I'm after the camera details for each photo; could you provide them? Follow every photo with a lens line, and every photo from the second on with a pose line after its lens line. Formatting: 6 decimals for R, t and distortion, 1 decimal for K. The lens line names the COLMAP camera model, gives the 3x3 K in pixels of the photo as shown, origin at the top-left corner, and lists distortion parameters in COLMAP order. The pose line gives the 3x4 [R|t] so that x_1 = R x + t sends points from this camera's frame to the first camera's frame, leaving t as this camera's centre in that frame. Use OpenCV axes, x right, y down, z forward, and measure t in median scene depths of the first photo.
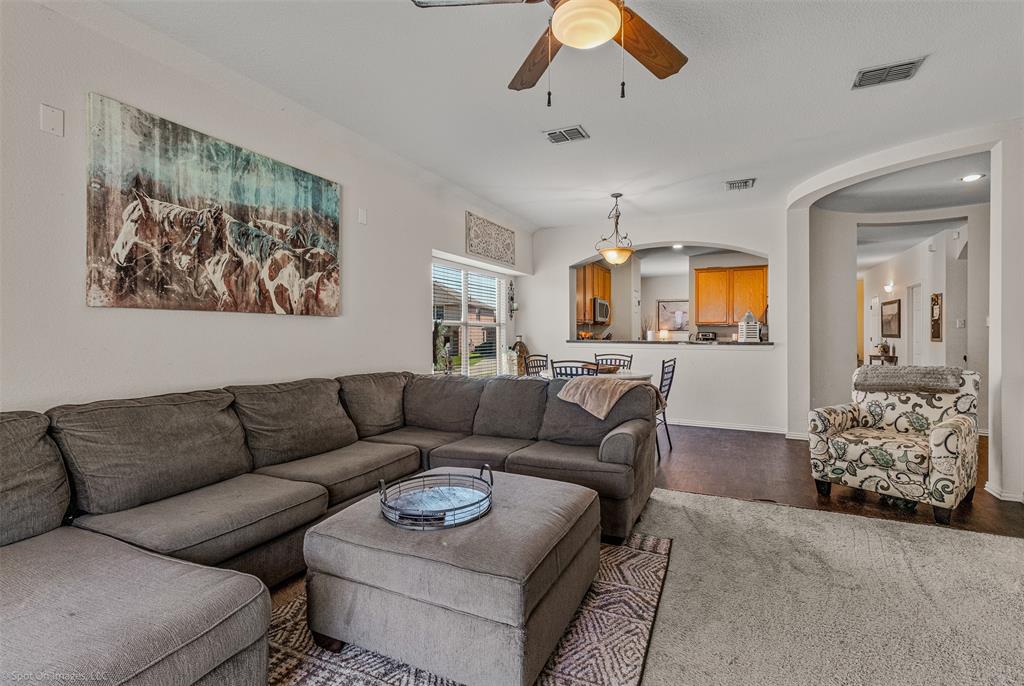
lens RADIAL K [[484.6, 0, 514.2], [0, 484.6, 333.2], [0, 0, 1]] dist [0.008517, 0.001021]
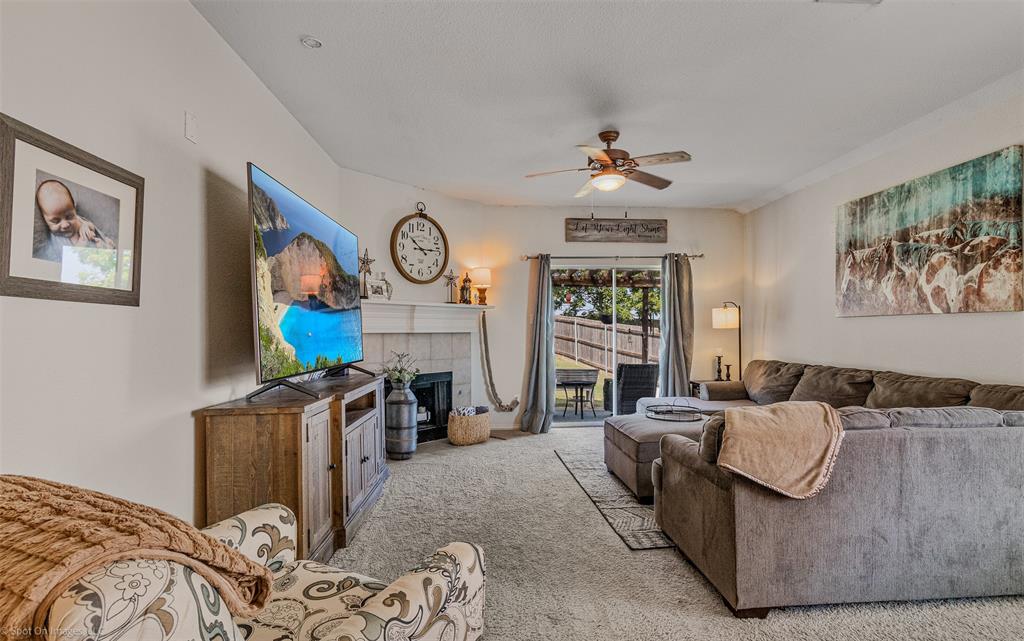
lens RADIAL K [[504.5, 0, 517.9], [0, 504.5, 328.2], [0, 0, 1]] dist [0.005240, -0.000999]
pose [[-0.871754, -0.004505, -0.489923, 0.864175], [-0.003015, 0.999988, -0.003831, -0.000227], [0.489934, -0.001862, -0.871757, 1.510634]]
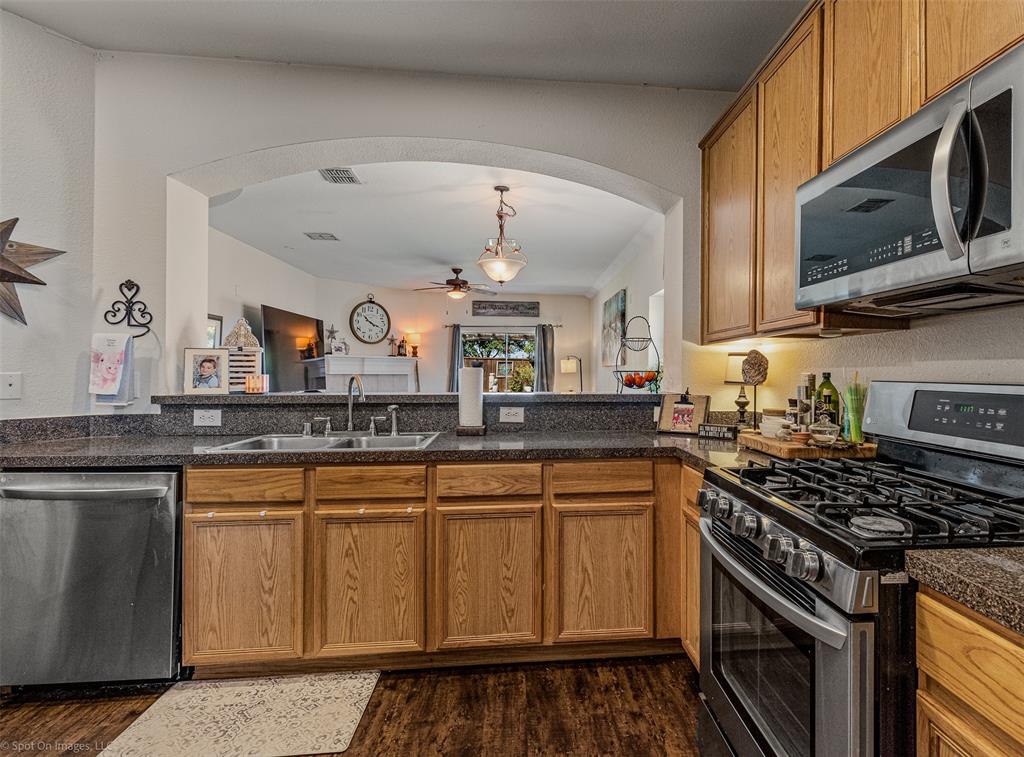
lens RADIAL K [[533.4, 0, 577.4], [0, 533.4, 370.5], [0, 0, 1]] dist [0.000694, 0.000898]
pose [[-0.848692, -0.010555, -0.528782, 0.895013], [-0.008022, 0.999943, -0.007084, 0.000001], [0.528826, -0.001771, -0.848728, 2.900863]]
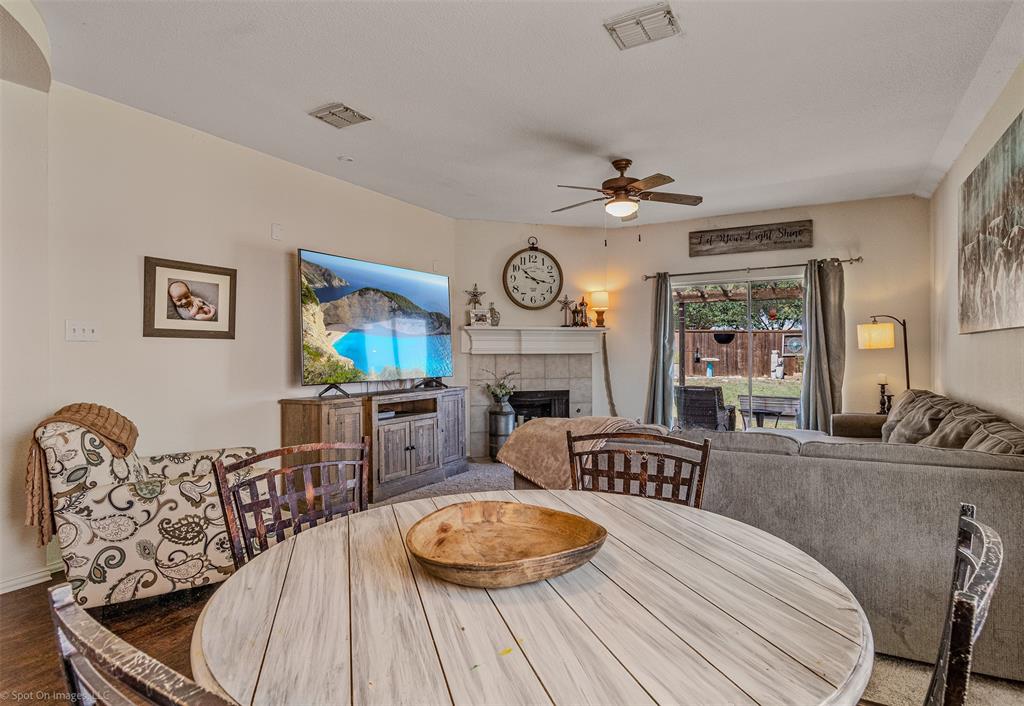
lens RADIAL K [[563.0, 0, 521.1], [0, 563.0, 347.4], [0, 0, 1]] dist [0.000547, 0.000304]
pose [[-0.998327, -0.000460, 0.057810, 0.253744], [-0.000786, 0.999984, -0.005619, -0.003080], [-0.057807, -0.005655, -0.998312, 1.968087]]
